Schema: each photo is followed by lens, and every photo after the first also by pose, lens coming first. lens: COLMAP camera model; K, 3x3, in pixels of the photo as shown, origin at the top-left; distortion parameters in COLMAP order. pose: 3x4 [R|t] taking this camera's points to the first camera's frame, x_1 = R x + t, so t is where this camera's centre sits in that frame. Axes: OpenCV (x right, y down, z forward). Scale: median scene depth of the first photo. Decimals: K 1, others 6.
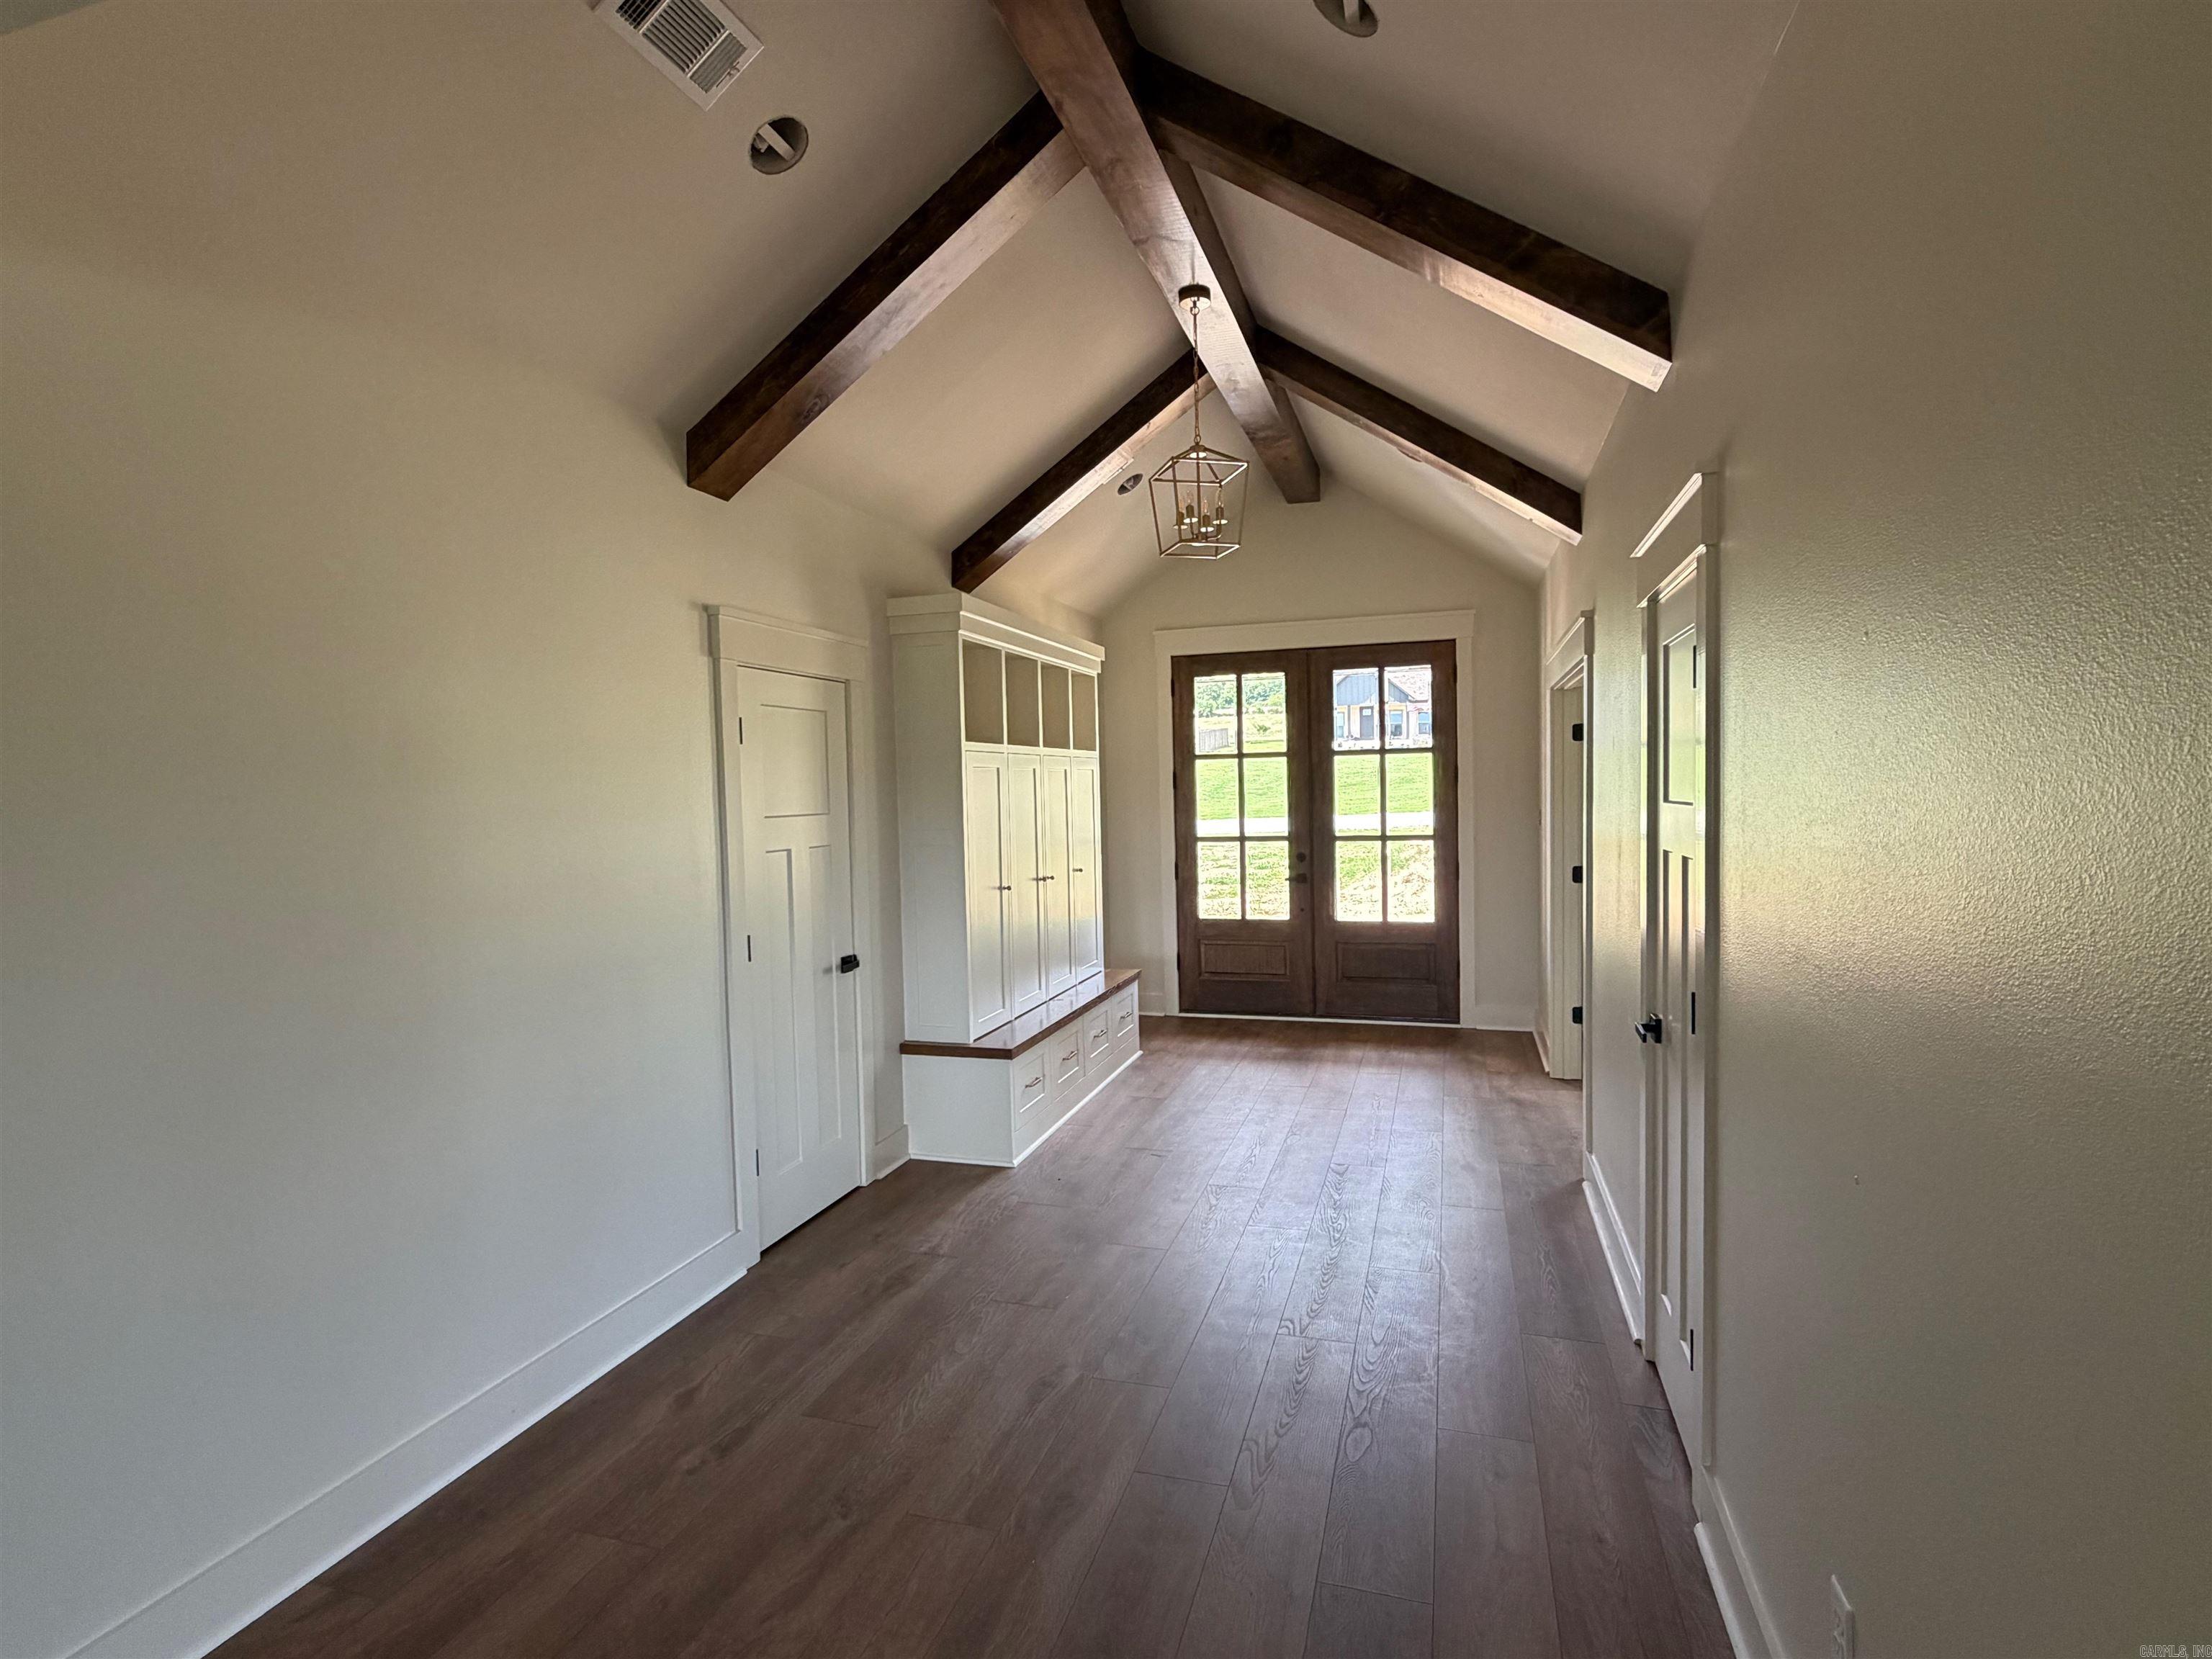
lens RADIAL K [[1118.2, 0, 1106.9], [0, 1118.2, 834.5], [0, 0, 1]] dist [-0.003107, -0.000100]
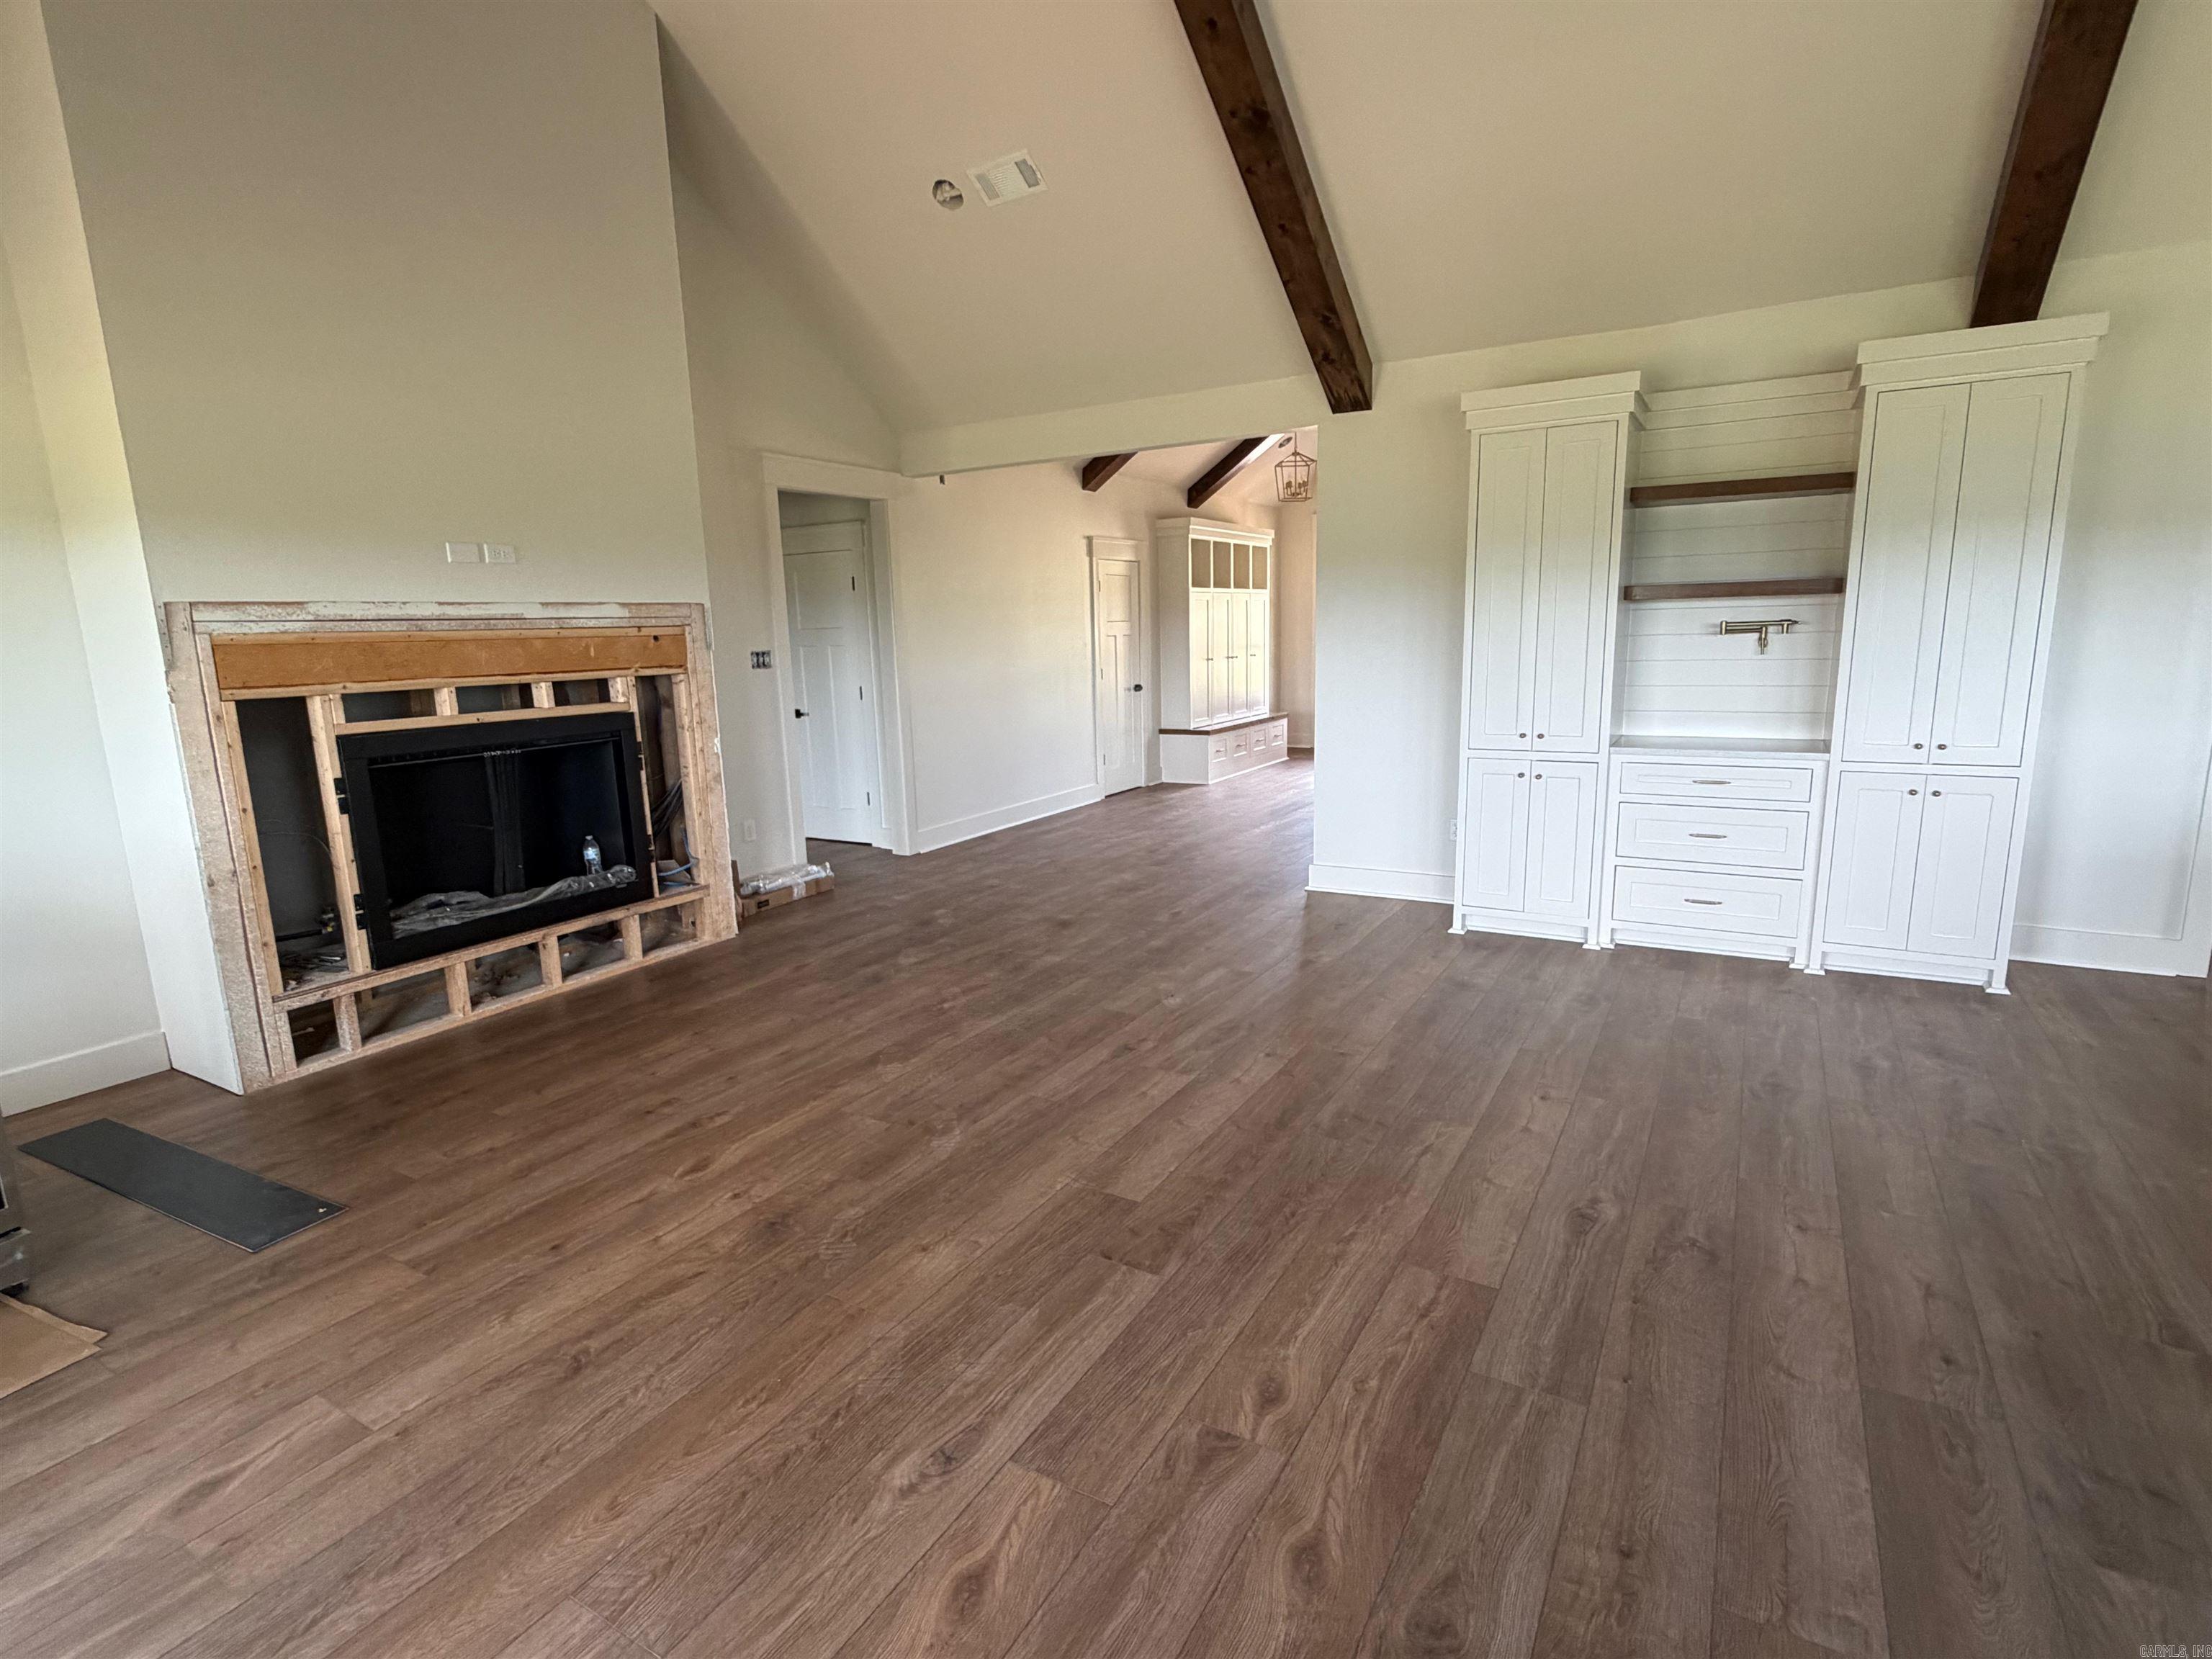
lens RADIAL K [[1118.2, 0, 1108.4], [0, 1118.2, 834.3], [0, 0, 1]] dist [-0.003107, -0.000100]
pose [[0.975311, 0.042840, -0.216640, 0.203863], [-0.009286, 0.988092, 0.153584, 0.057699], [0.220640, -0.147781, 0.964095, -1.180479]]
